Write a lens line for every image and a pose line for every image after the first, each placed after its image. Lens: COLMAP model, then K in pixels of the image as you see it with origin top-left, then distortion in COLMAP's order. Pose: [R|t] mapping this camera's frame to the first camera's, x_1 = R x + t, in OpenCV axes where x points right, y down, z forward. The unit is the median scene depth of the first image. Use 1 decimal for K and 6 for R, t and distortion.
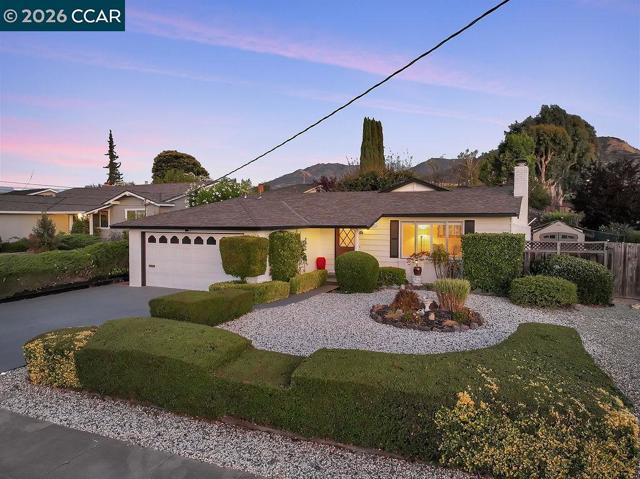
lens RADIAL K [[458.9, 0, 320.6], [0, 458.9, 237.1], [0, 0, 1]] dist [0.001439, 0.014355]
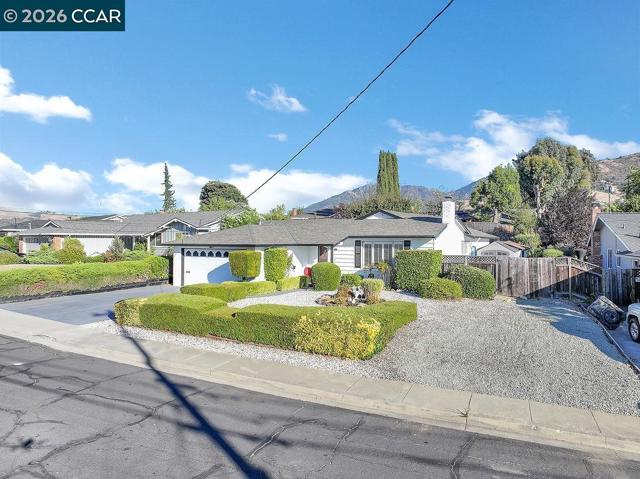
lens RADIAL K [[458.9, 0, 320.6], [0, 458.9, 237.1], [0, 0, 1]] dist [0.001439, 0.014355]
pose [[0.994478, 0.000531, -0.104944, 0.197684], [-0.005250, 0.998987, -0.044691, 0.015784], [0.104814, 0.044995, 0.993473, -0.393703]]
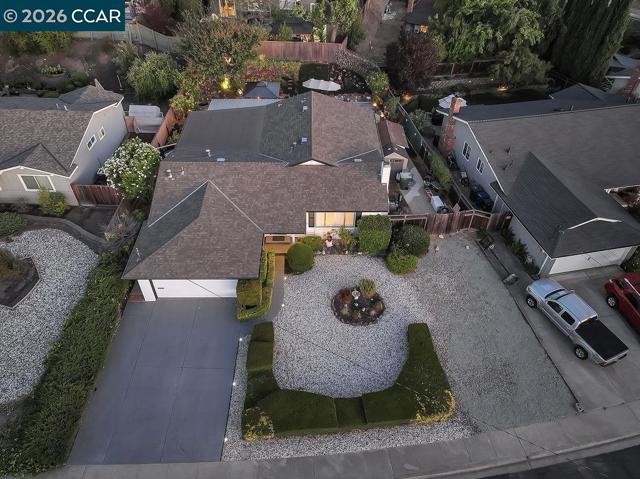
lens RADIAL K [[458.9, 0, 320.6], [0, 458.9, 237.1], [0, 0, 1]] dist [0.001439, 0.014355]
pose [[0.885414, -0.309613, 0.346673, -0.373243], [0.010209, 0.758623, 0.651450, -0.968619], [-0.464691, -0.573264, 0.674856, -0.089769]]
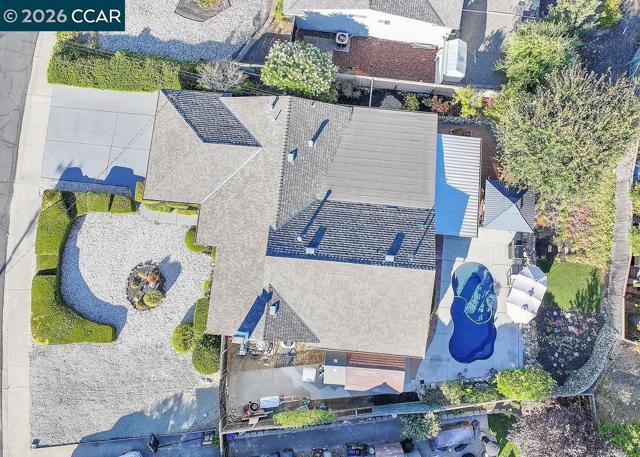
lens RADIAL K [[481.7, 0, 347.0], [0, 481.7, 202.3], [0, 0, 1]] dist [-0.005802, -0.000105]
pose [[0.372355, 0.918277, -0.134610, 0.372443], [-0.046507, 0.163319, 0.985477, -1.636582], [0.926924, -0.360687, 0.103518, 1.284538]]
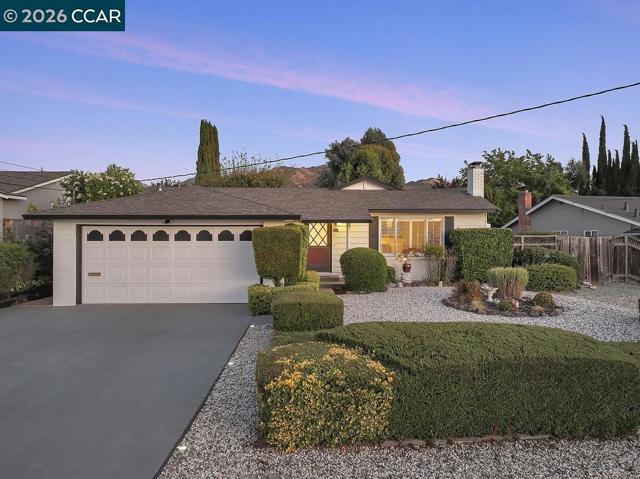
lens RADIAL K [[459.7, 0, 322.3], [0, 459.7, 238.5], [0, 0, 1]] dist [0.003823, 0.003995]
pose [[0.877721, -0.002331, 0.479167, -0.397929], [0.019065, 0.999366, -0.030060, 0.036301], [-0.478793, 0.035520, 0.877209, 0.221712]]
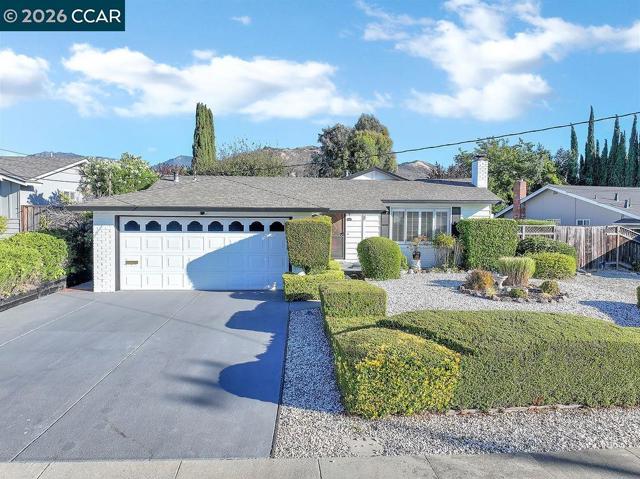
lens RADIAL K [[459.7, 0, 322.3], [0, 459.7, 238.5], [0, 0, 1]] dist [0.003823, 0.003995]
pose [[0.860948, -0.016550, 0.508423, -0.478220], [0.013519, 0.999862, 0.009654, 0.021817], [-0.508513, -0.001438, 0.861053, 0.211310]]
